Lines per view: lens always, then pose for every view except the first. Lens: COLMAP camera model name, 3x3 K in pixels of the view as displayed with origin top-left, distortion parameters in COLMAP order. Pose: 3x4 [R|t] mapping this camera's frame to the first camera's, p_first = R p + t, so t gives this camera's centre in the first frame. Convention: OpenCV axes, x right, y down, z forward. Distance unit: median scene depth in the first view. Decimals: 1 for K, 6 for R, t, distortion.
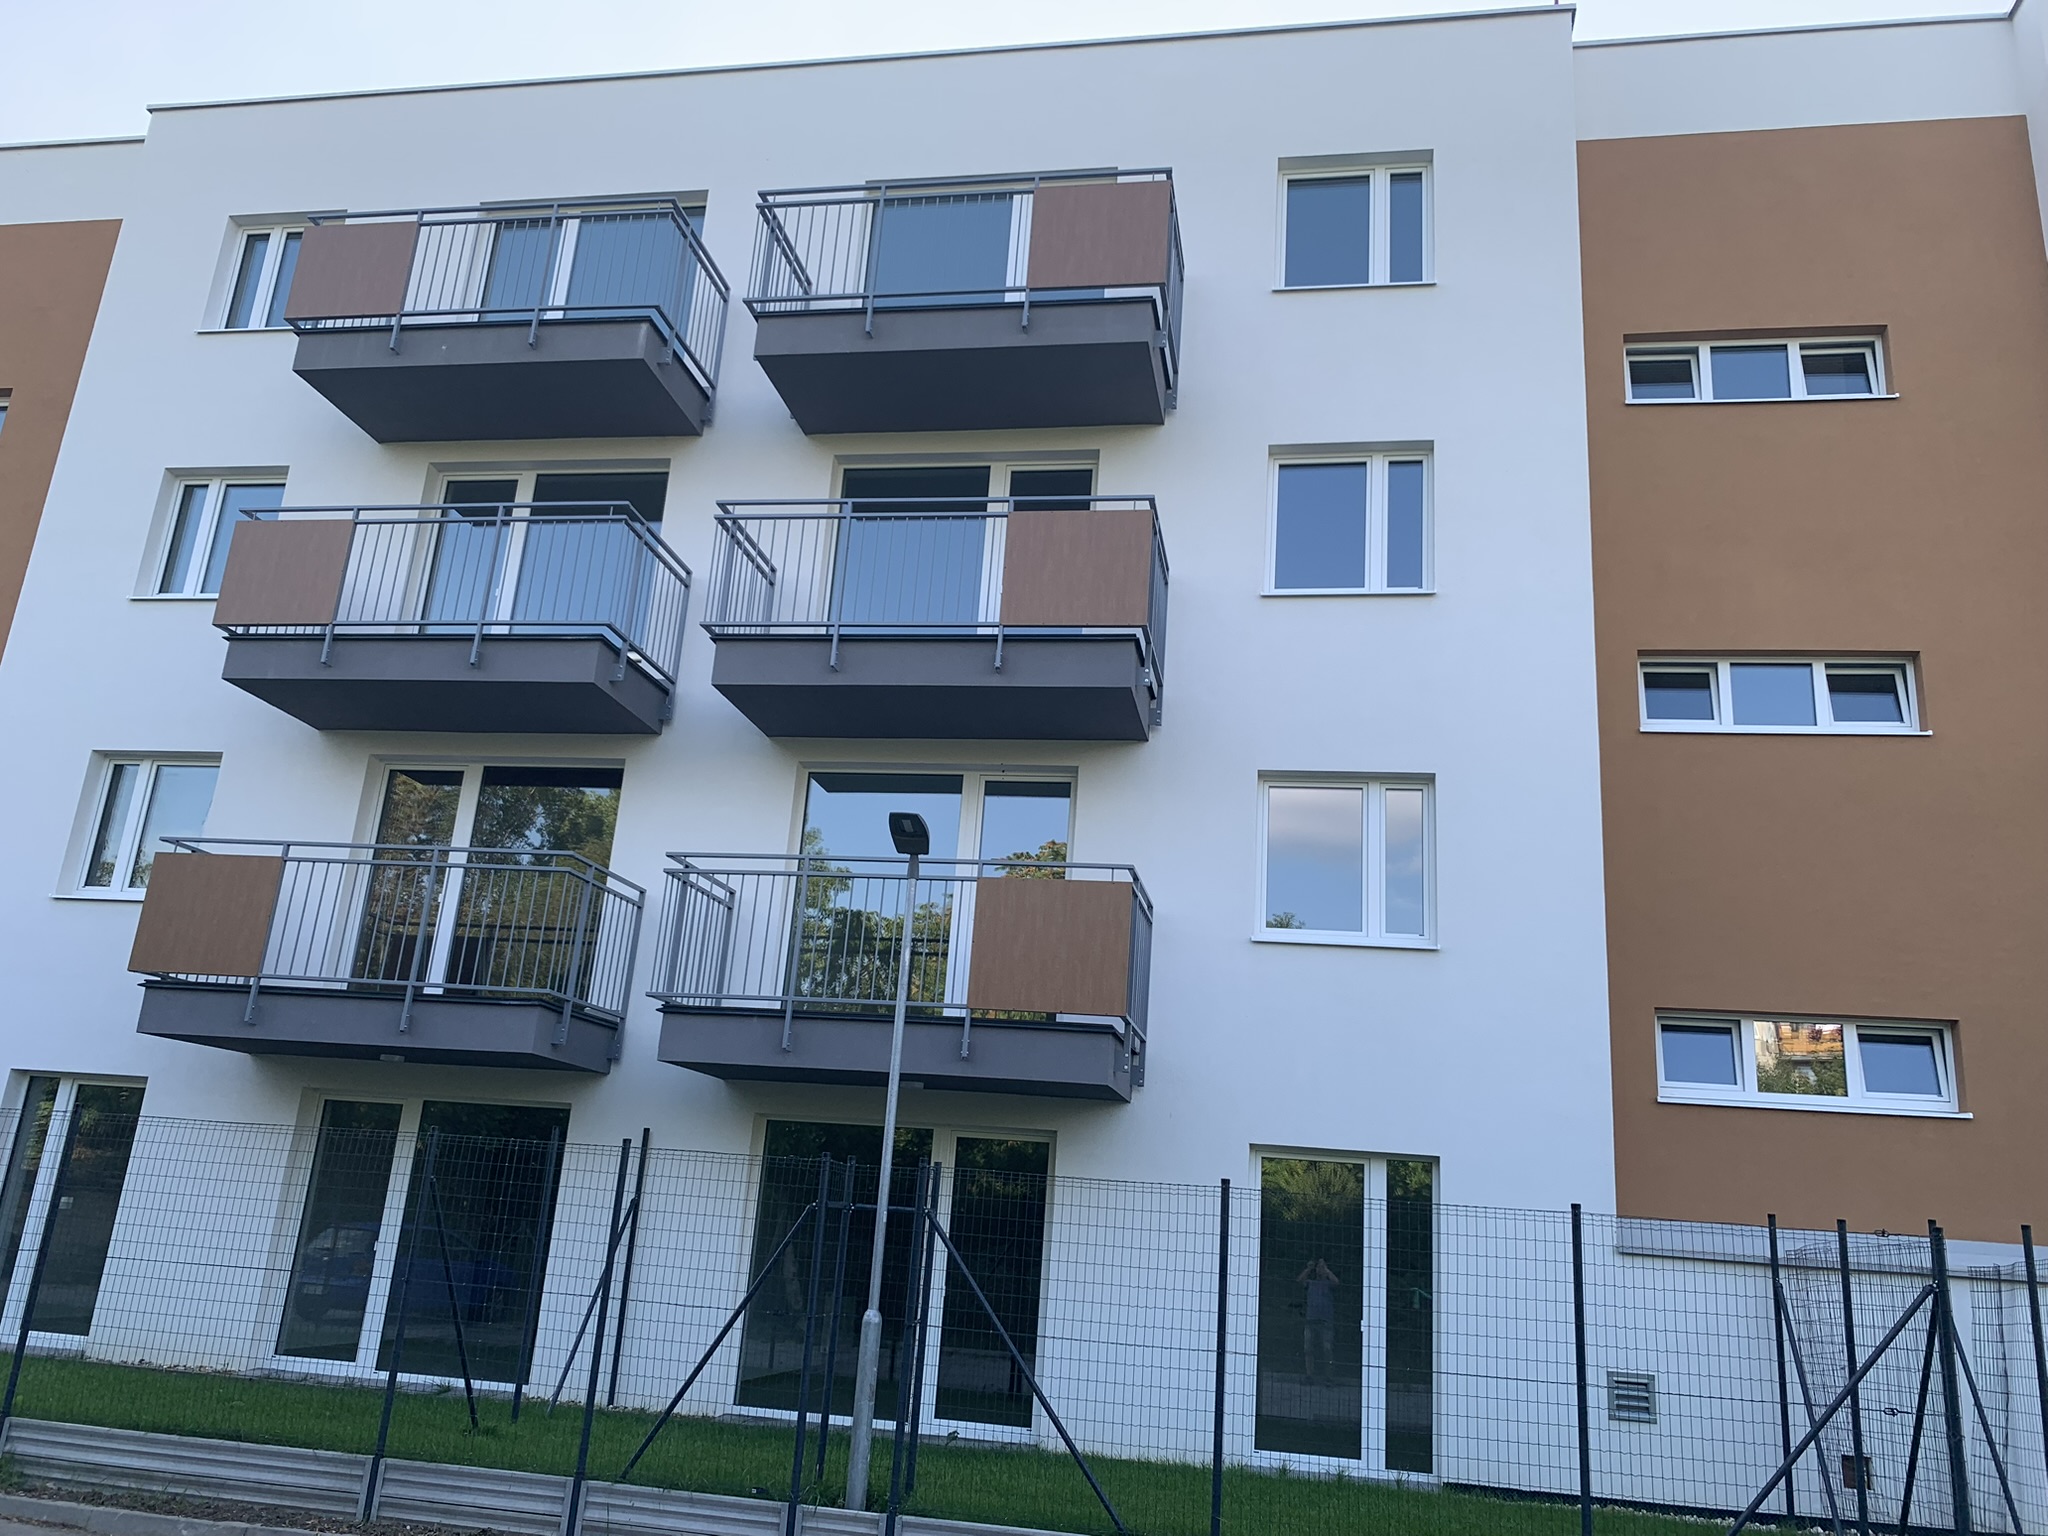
lens RADIAL K [[1537.1, 0, 1024.0], [0, 1537.1, 768.0], [0, 0, 1]] dist [0.043376, -0.045870]
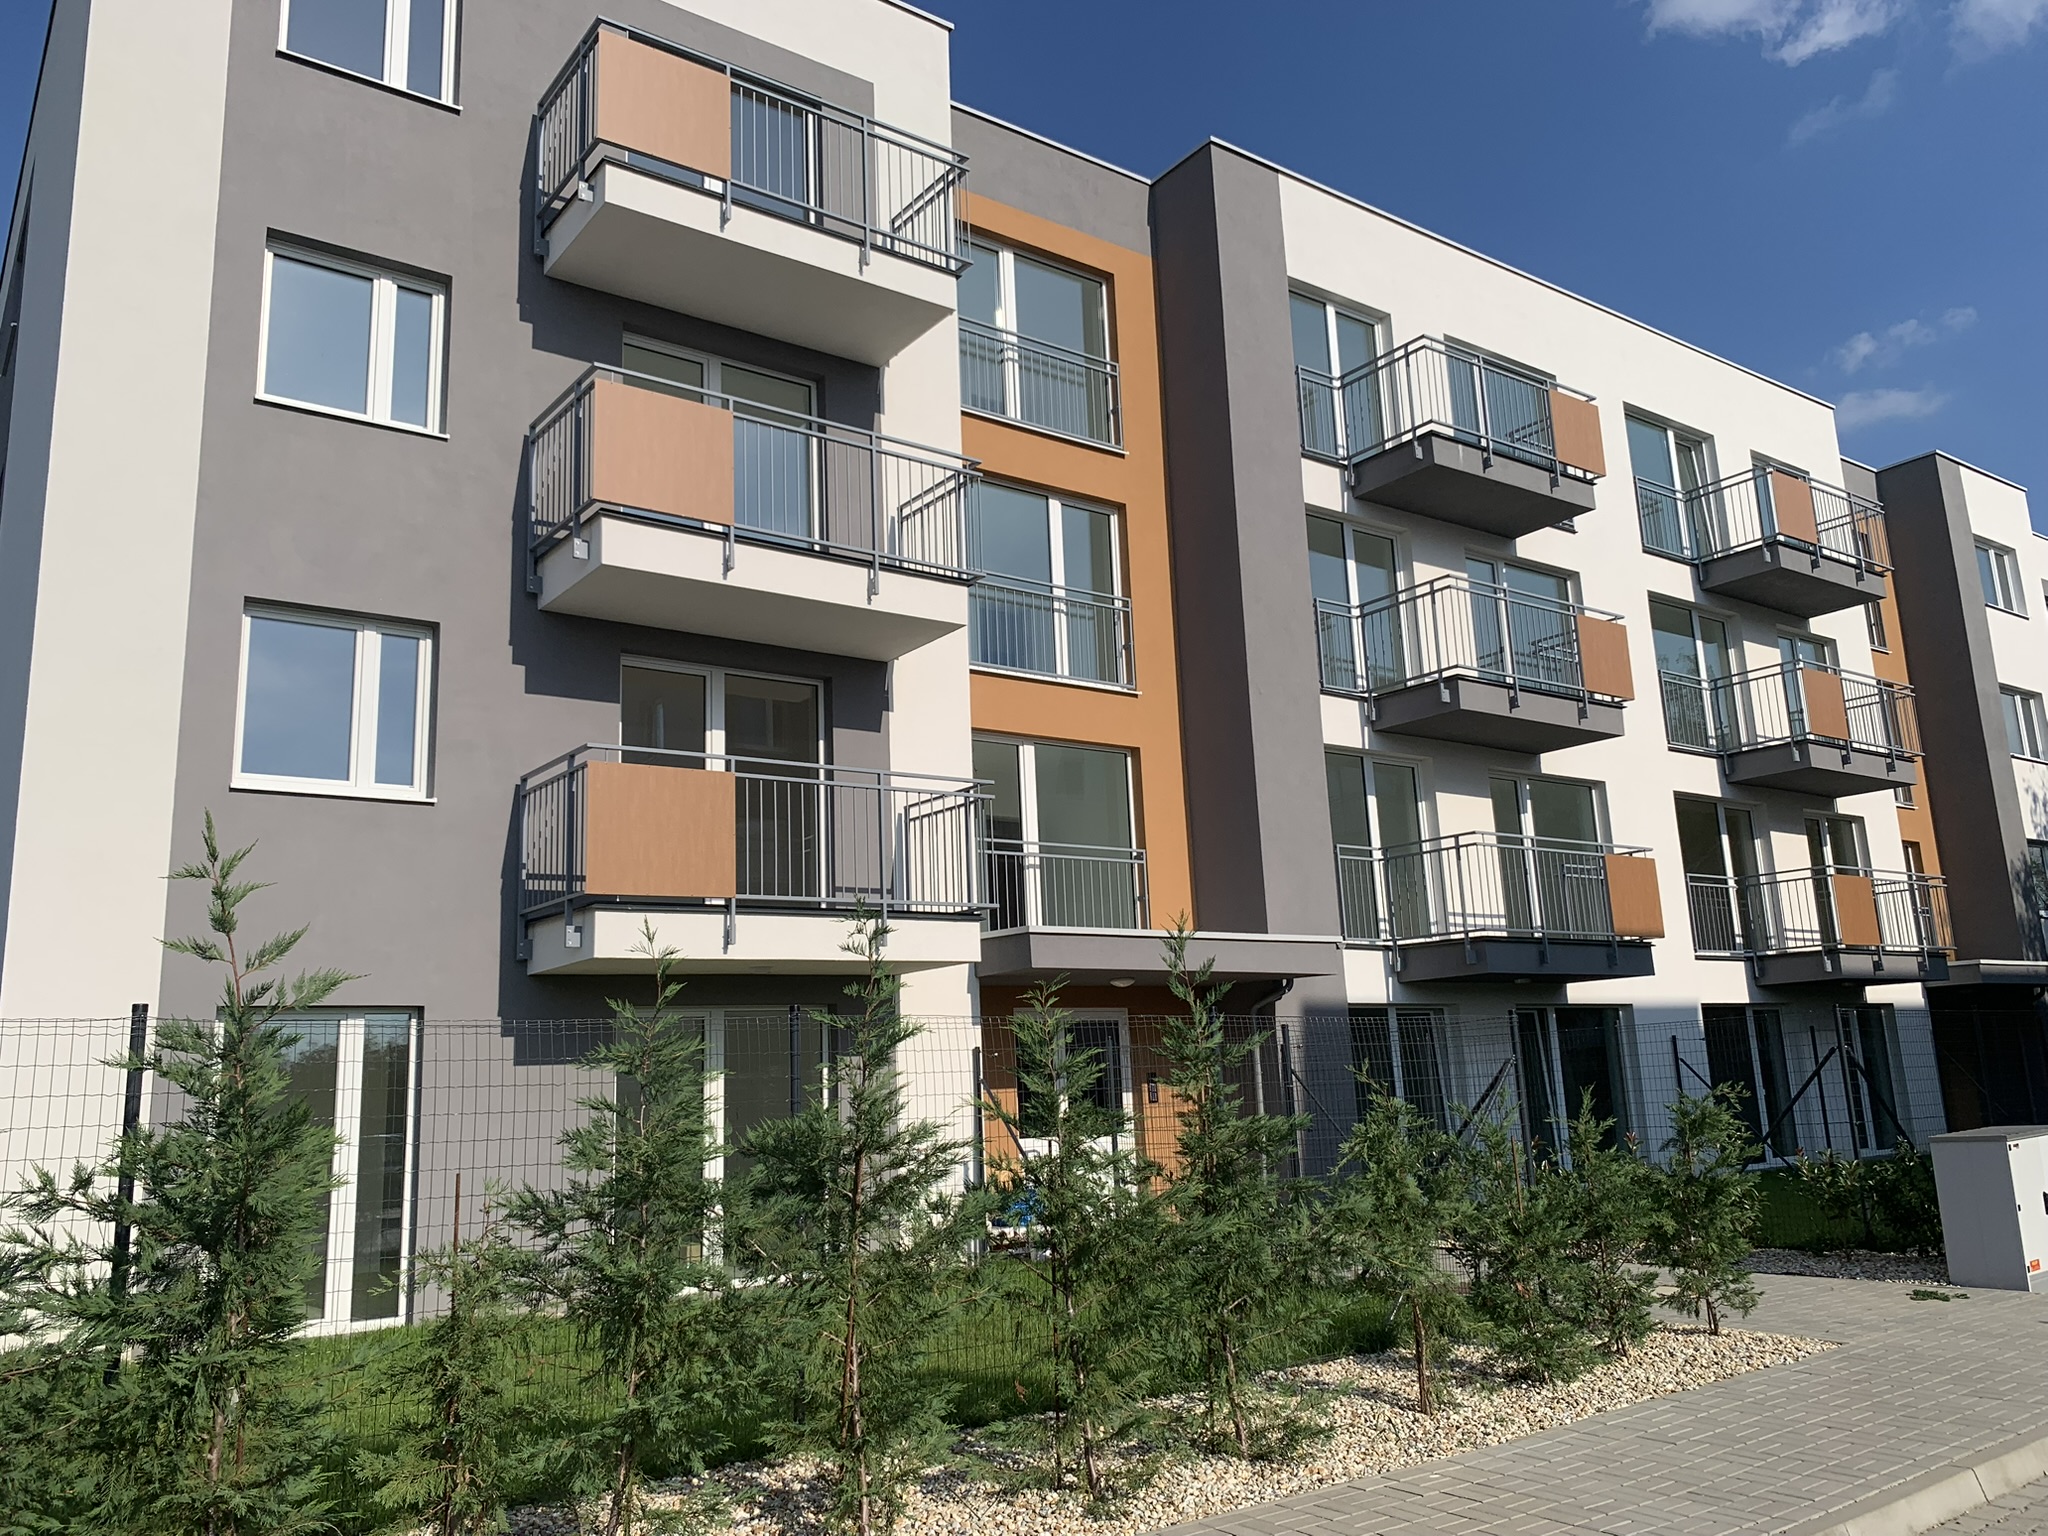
lens RADIAL K [[1537.1, 0, 1024.0], [0, 1537.1, 768.0], [0, 0, 1]] dist [0.043376, -0.045870]
pose [[0.687283, 0.047398, 0.724841, -1.439700], [-0.119816, 0.991598, 0.048766, -0.020227], [-0.716440, -0.120364, 0.687188, 0.300278]]
